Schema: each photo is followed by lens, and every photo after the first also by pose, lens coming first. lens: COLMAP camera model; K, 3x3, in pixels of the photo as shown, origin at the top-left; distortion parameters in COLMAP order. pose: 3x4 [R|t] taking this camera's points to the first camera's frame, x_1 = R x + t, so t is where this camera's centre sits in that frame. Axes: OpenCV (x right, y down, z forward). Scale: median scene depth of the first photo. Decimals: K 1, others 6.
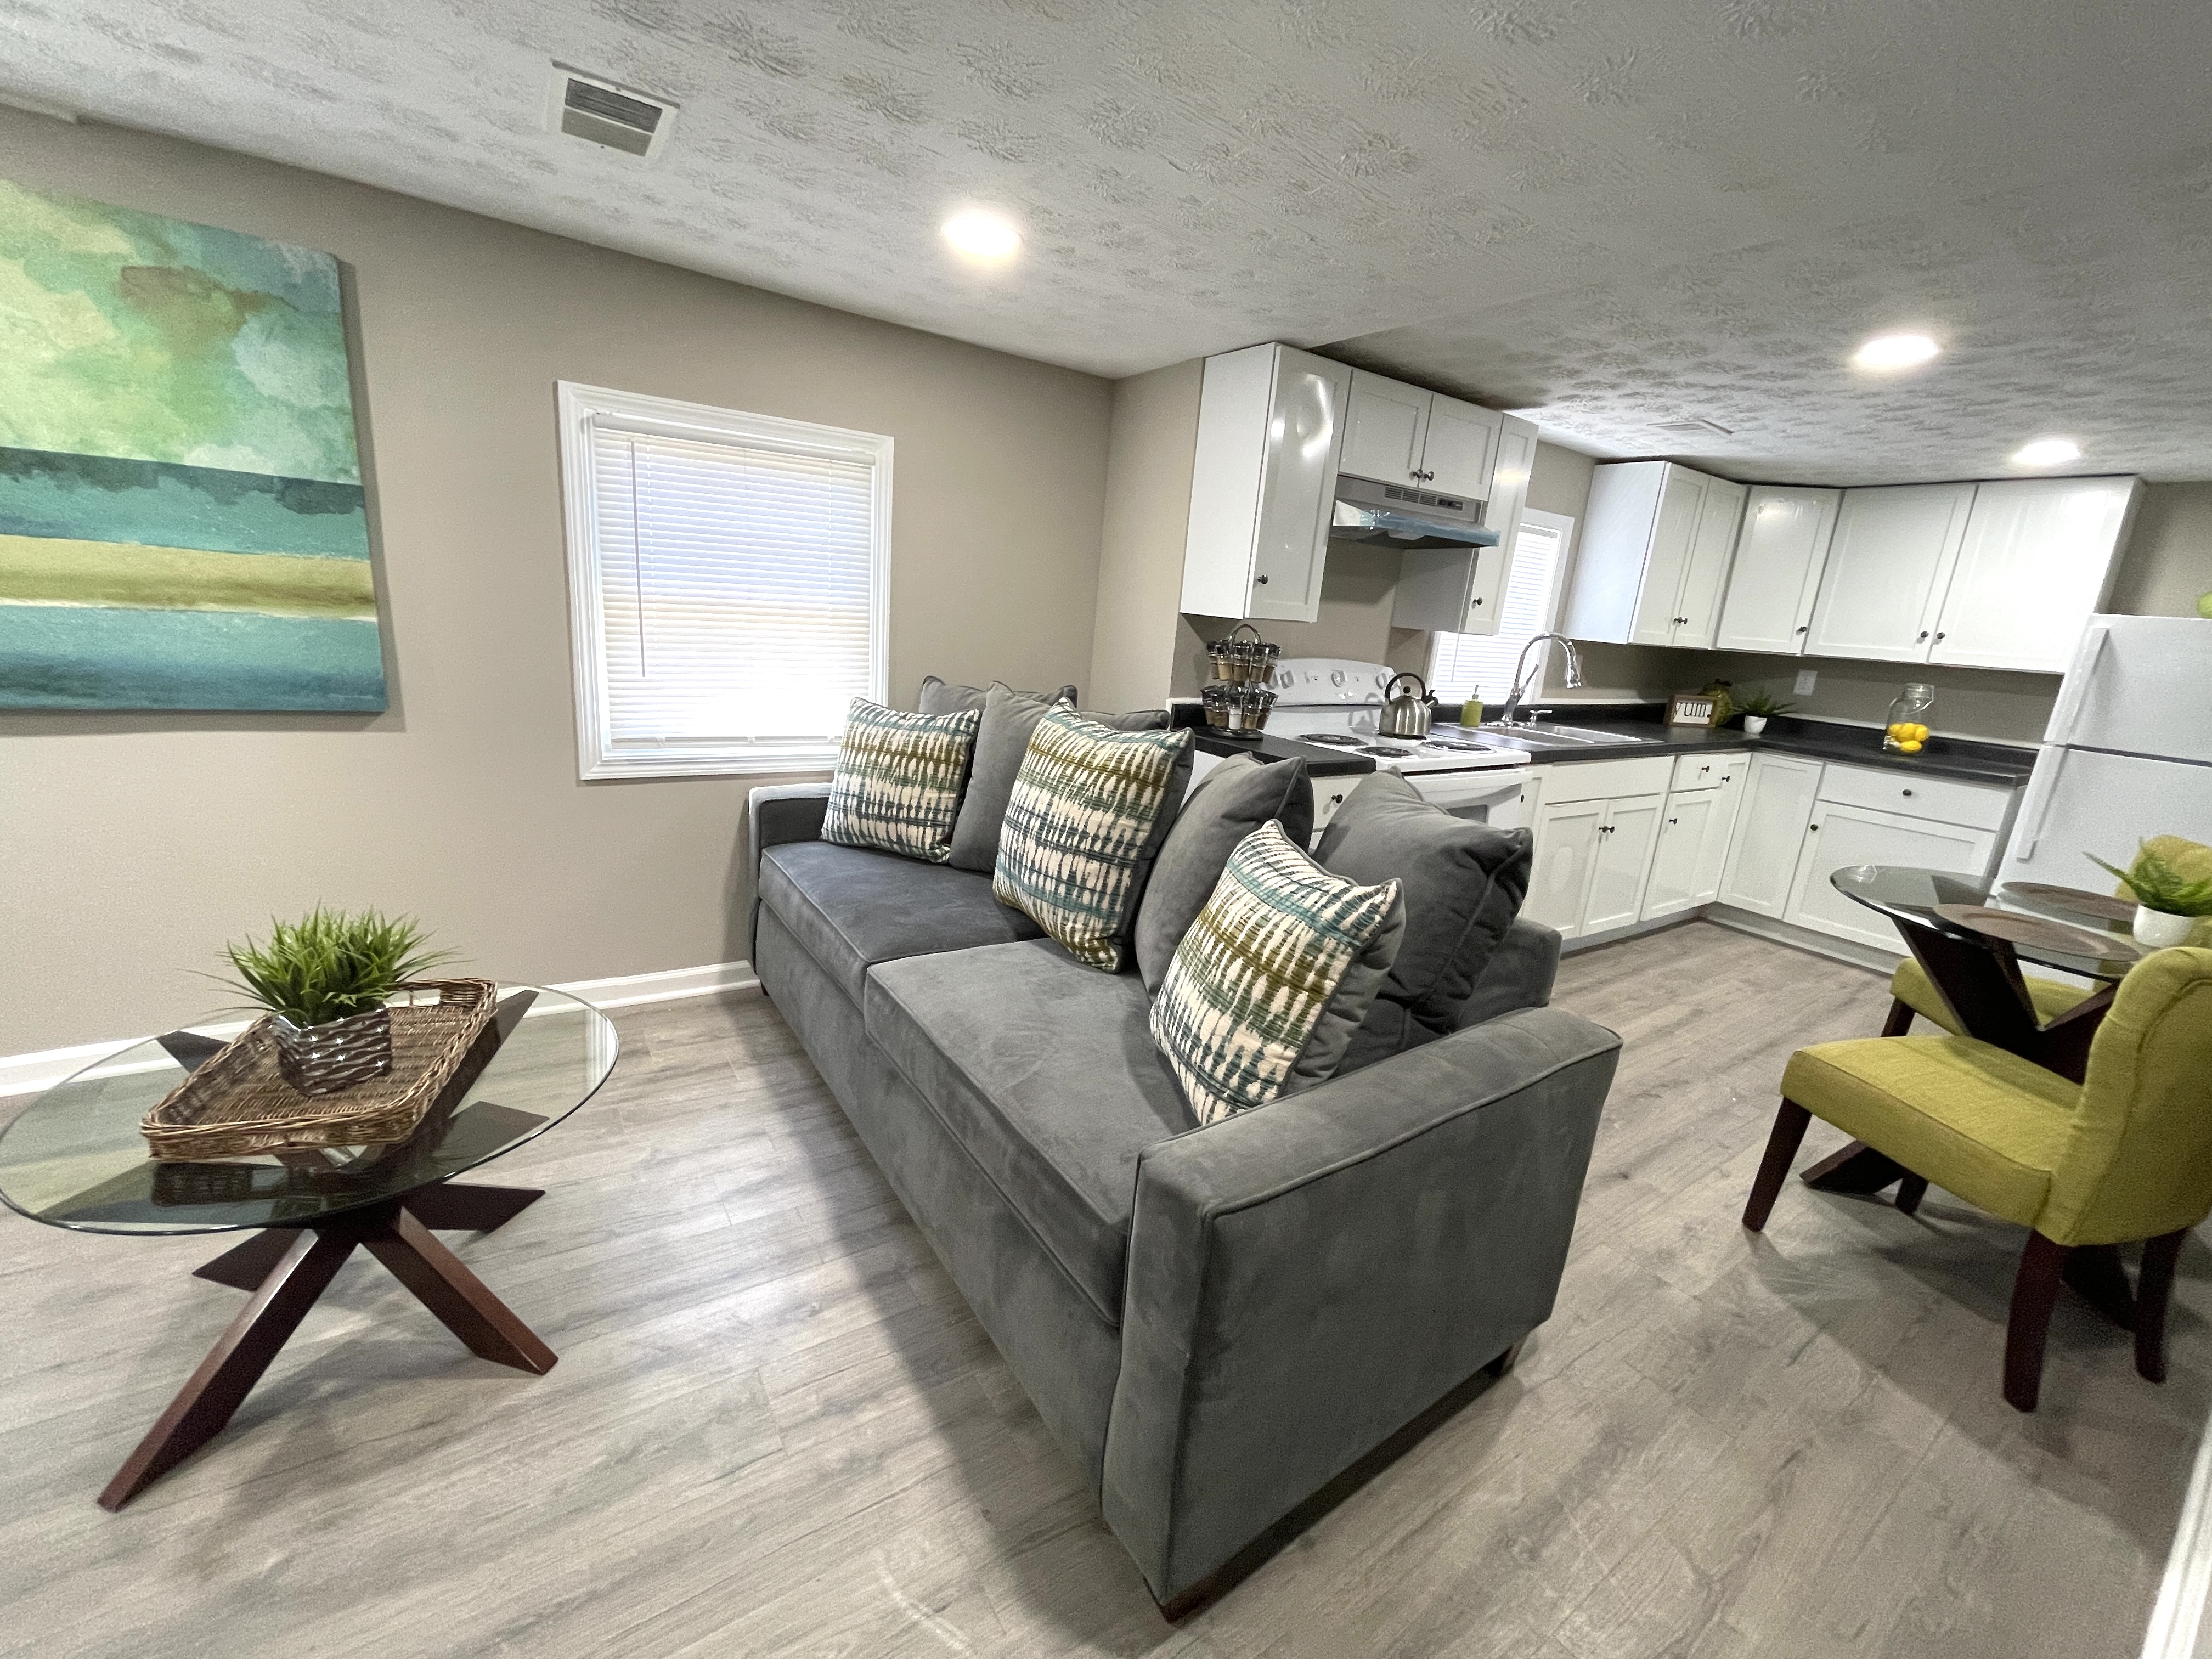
lens RADIAL K [[895.4, 0, 1107.9], [0, 895.4, 818.8], [0, 0, 1]] dist [-0.004155, -0.000119]
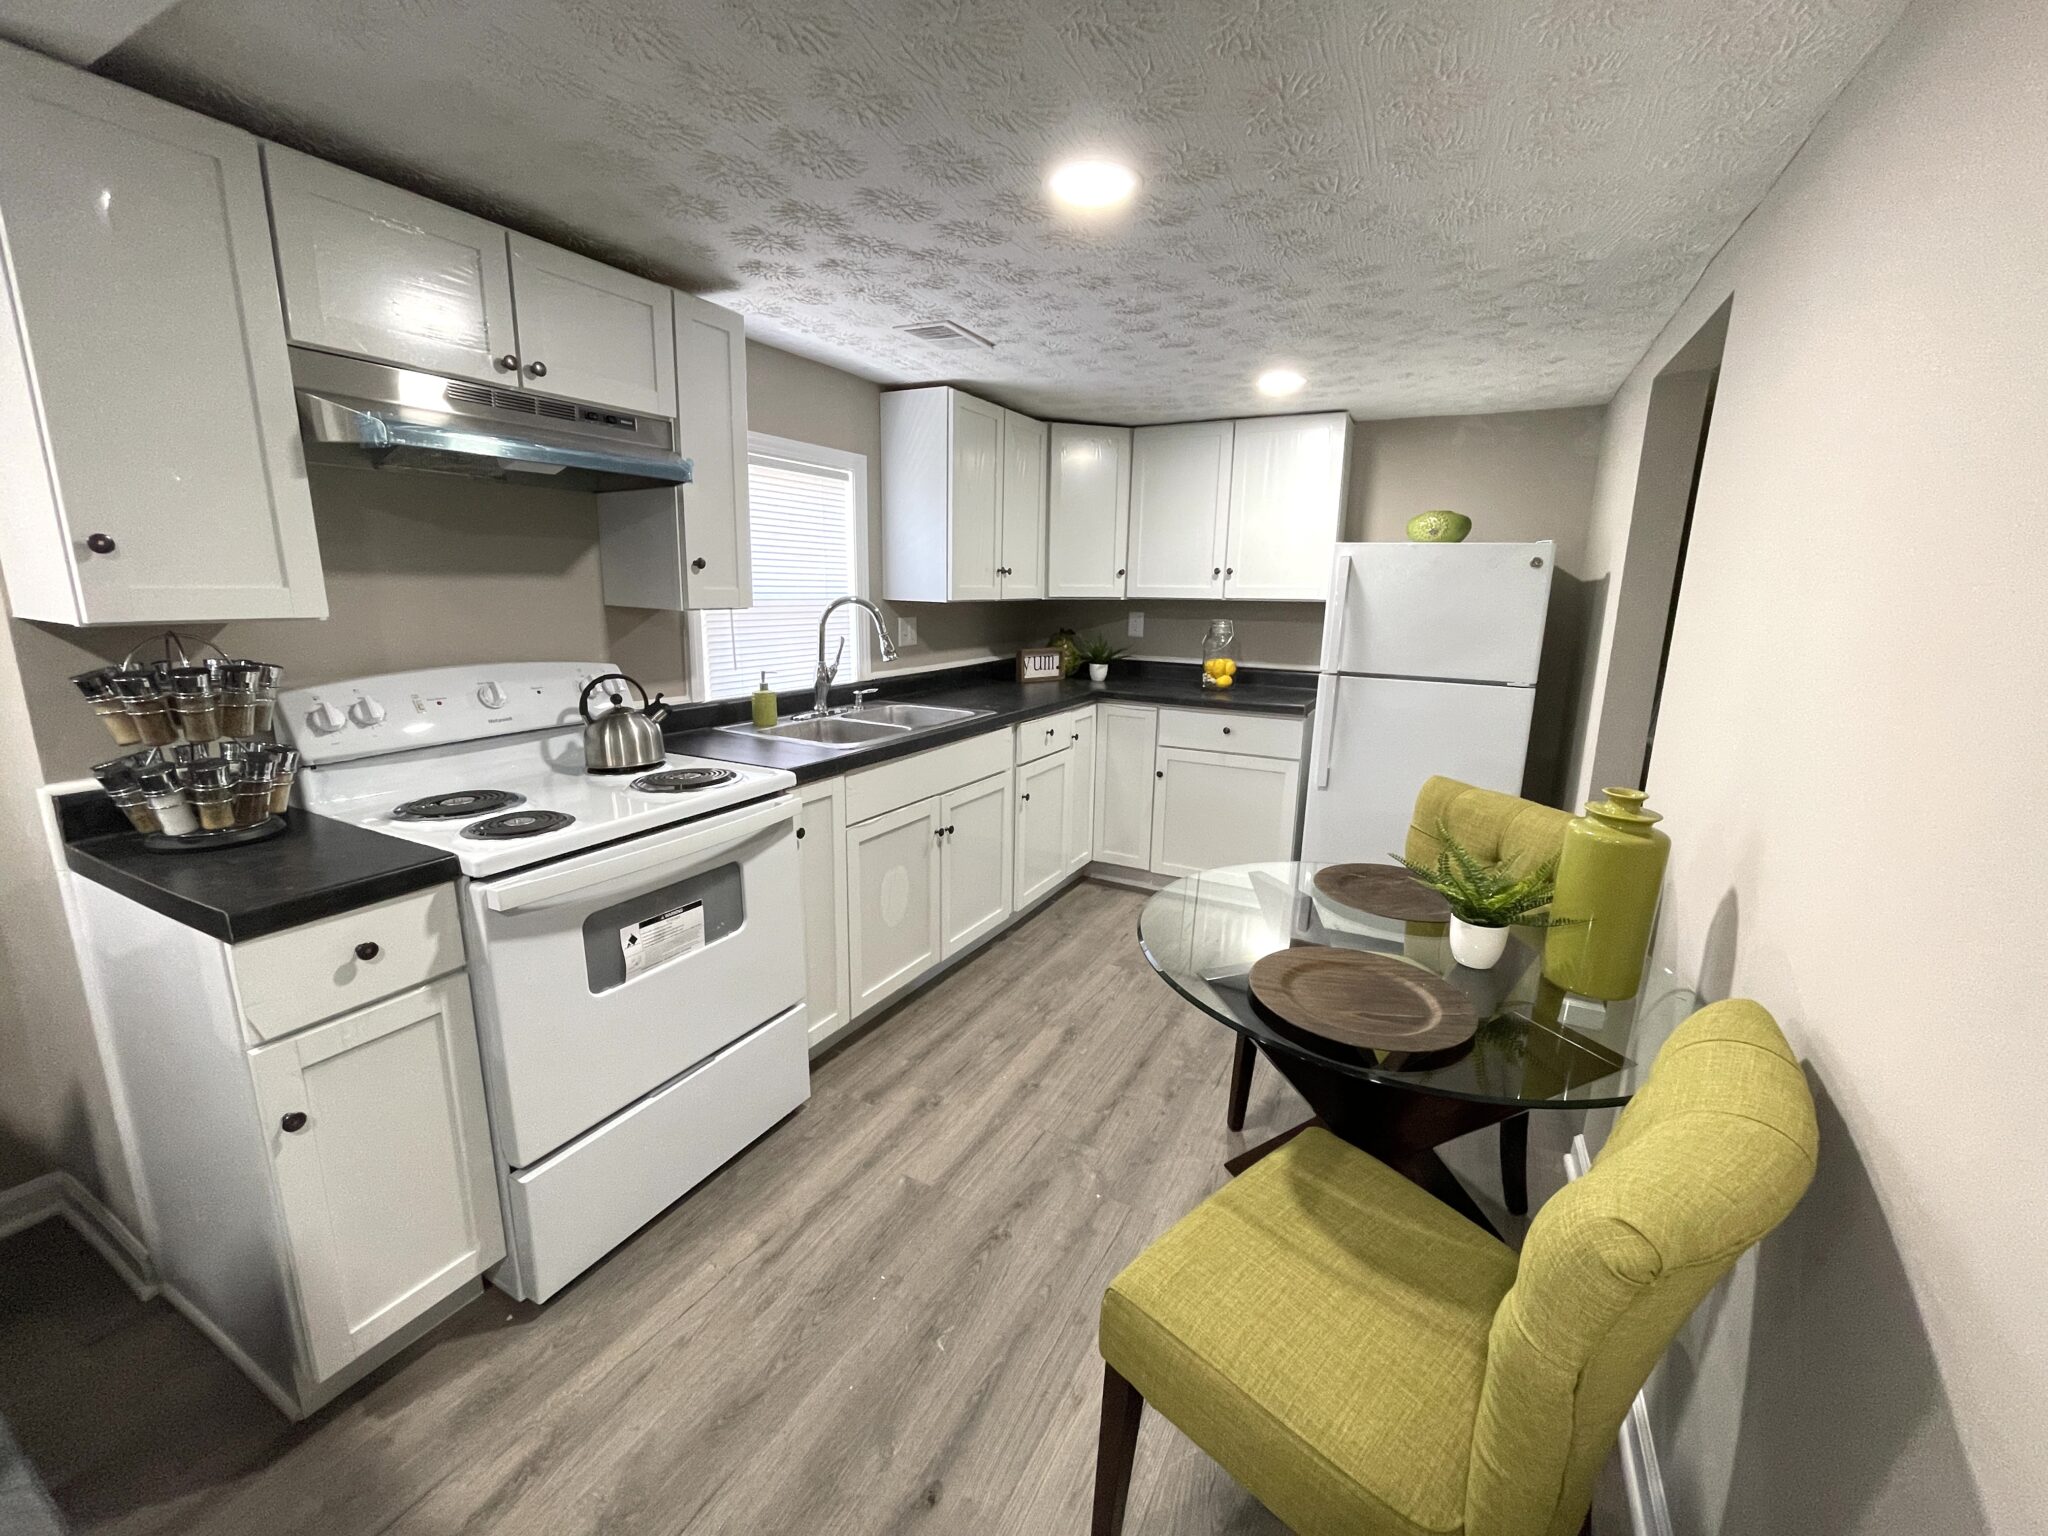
lens RADIAL K [[829.0, 0, 1025.8], [0, 829.0, 758.1], [0, 0, 1]] dist [-0.004155, -0.000119]
pose [[0.883024, -0.156794, 0.442361, 0.318089], [0.160288, 0.986622, 0.029747, -0.069353], [-0.441107, 0.044638, 0.896344, 0.304951]]
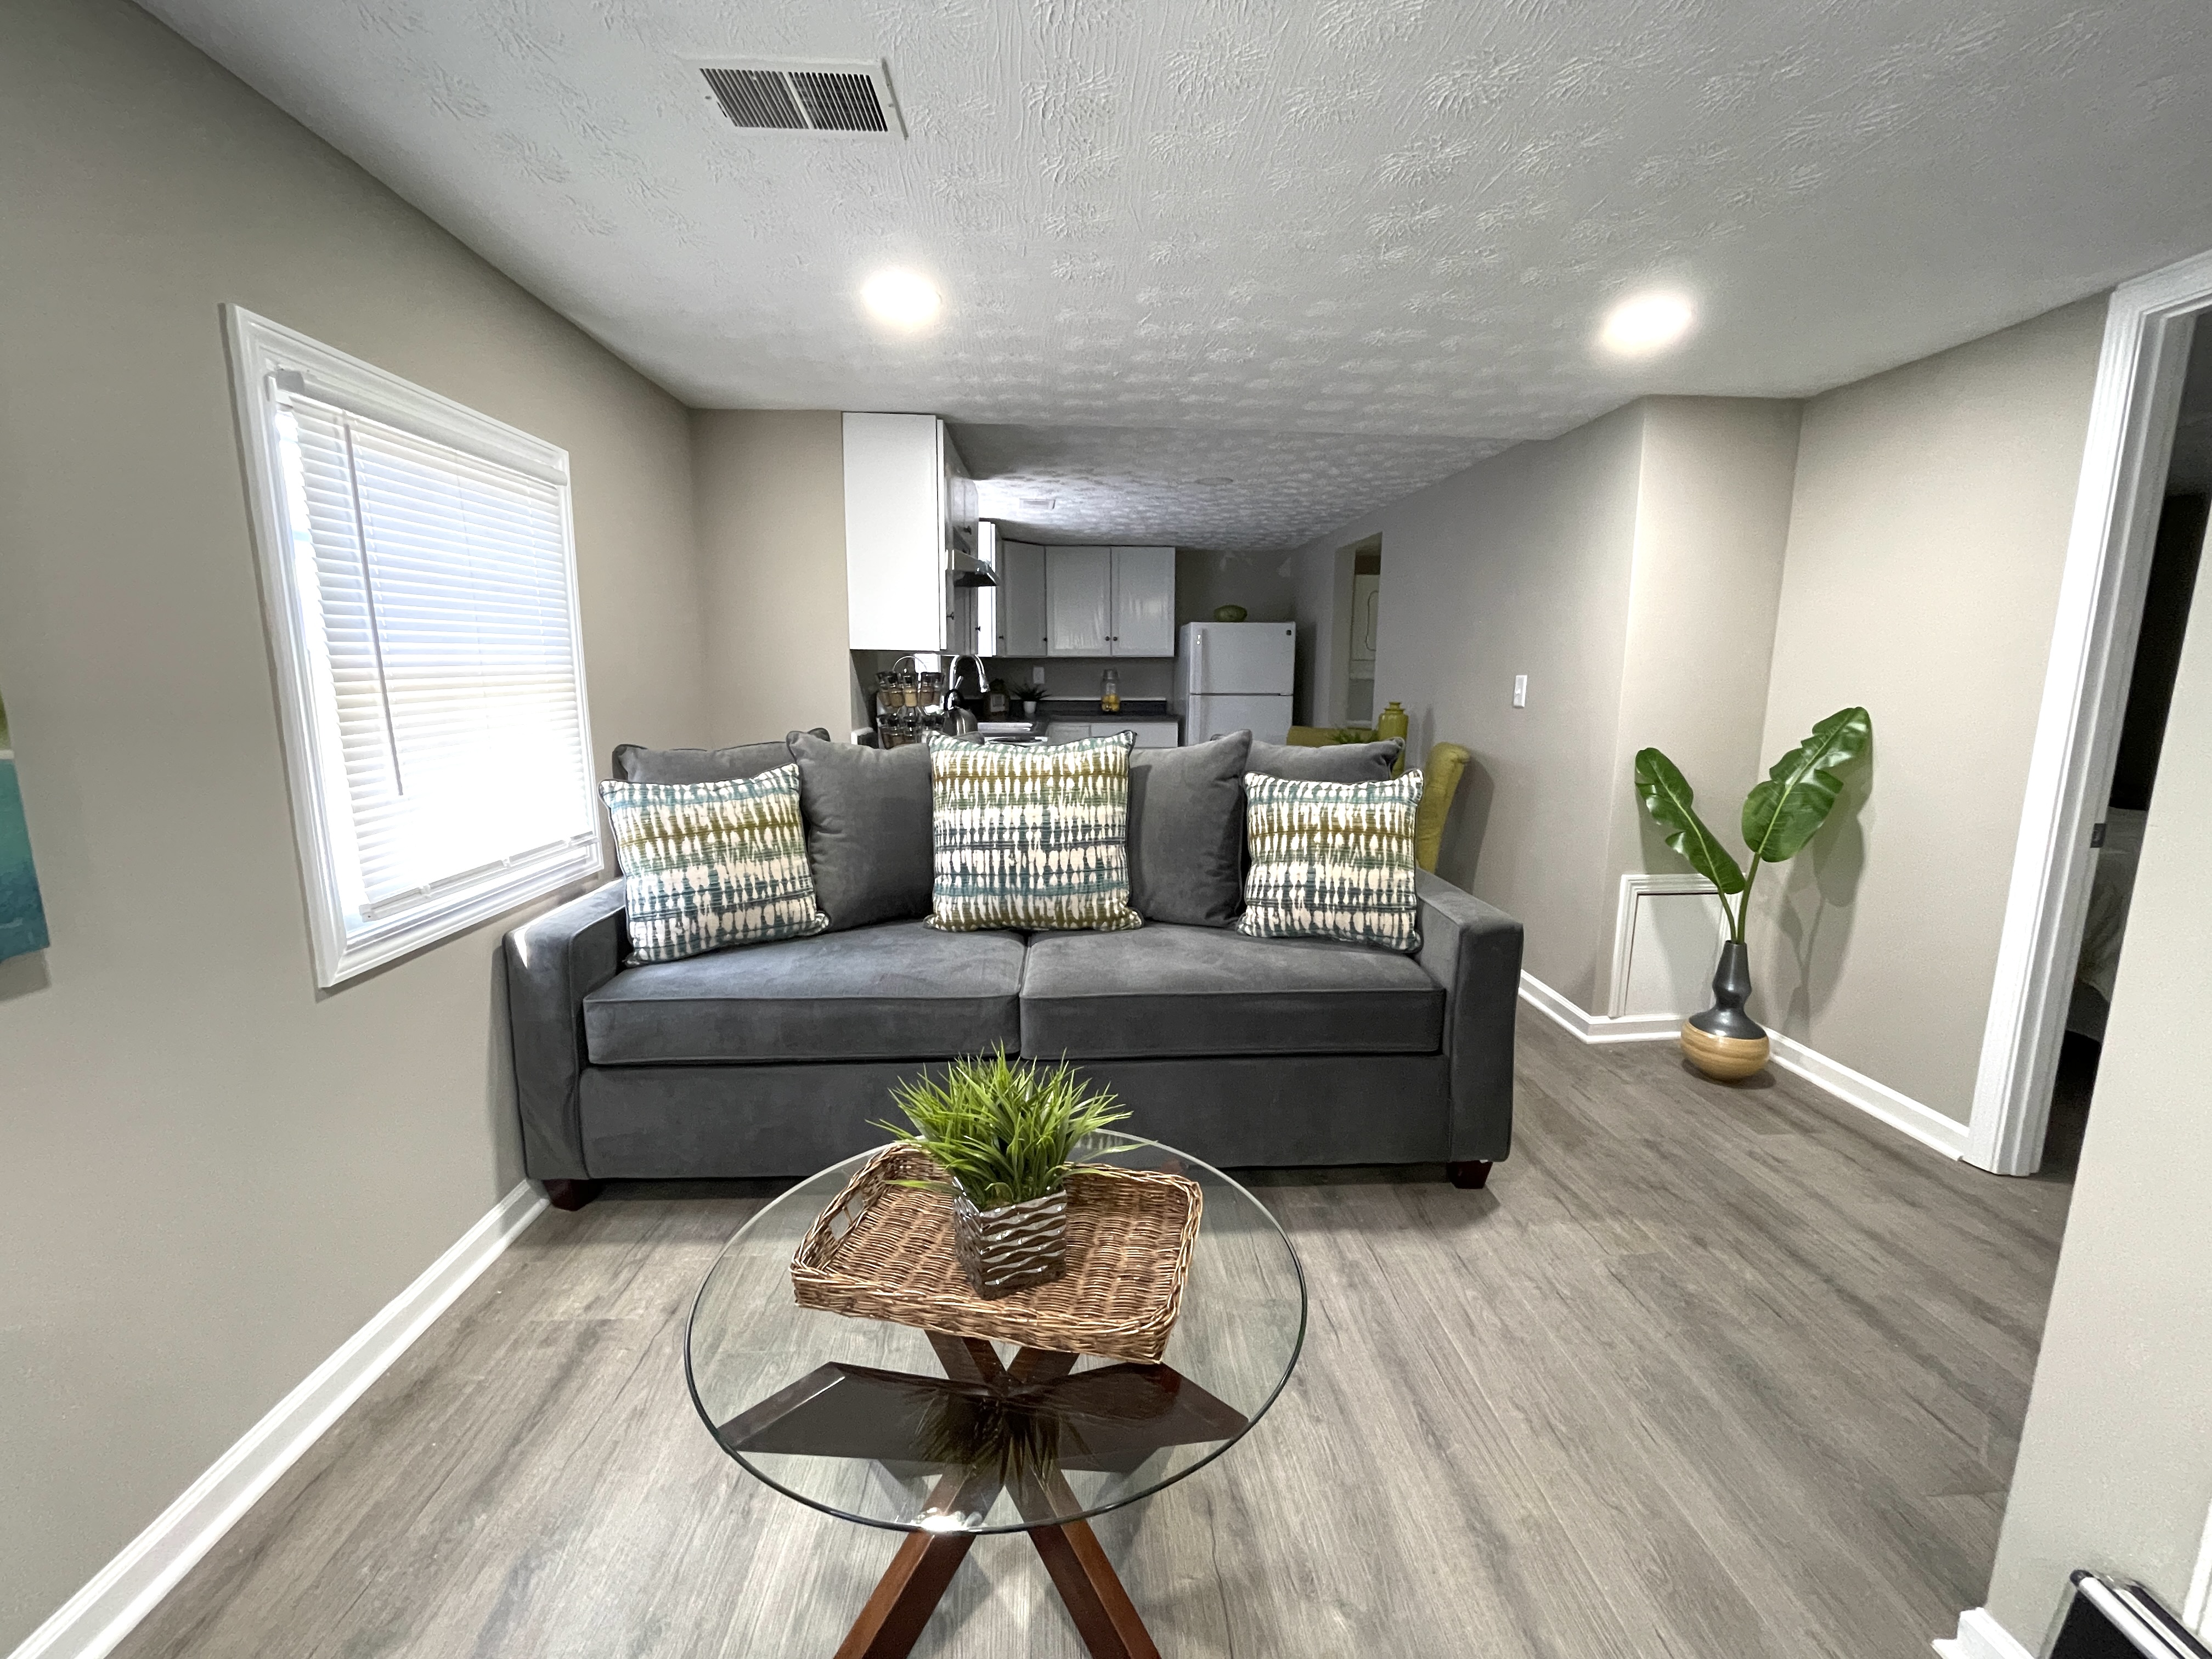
lens RADIAL K [[895.4, 0, 1107.9], [0, 895.4, 818.8], [0, 0, 1]] dist [-0.004155, -0.000119]
pose [[0.519306, -0.213851, 0.827399, -0.563007], [0.239229, 0.965853, 0.099488, -0.061134], [-0.820421, 0.146273, 0.552733, 0.175748]]
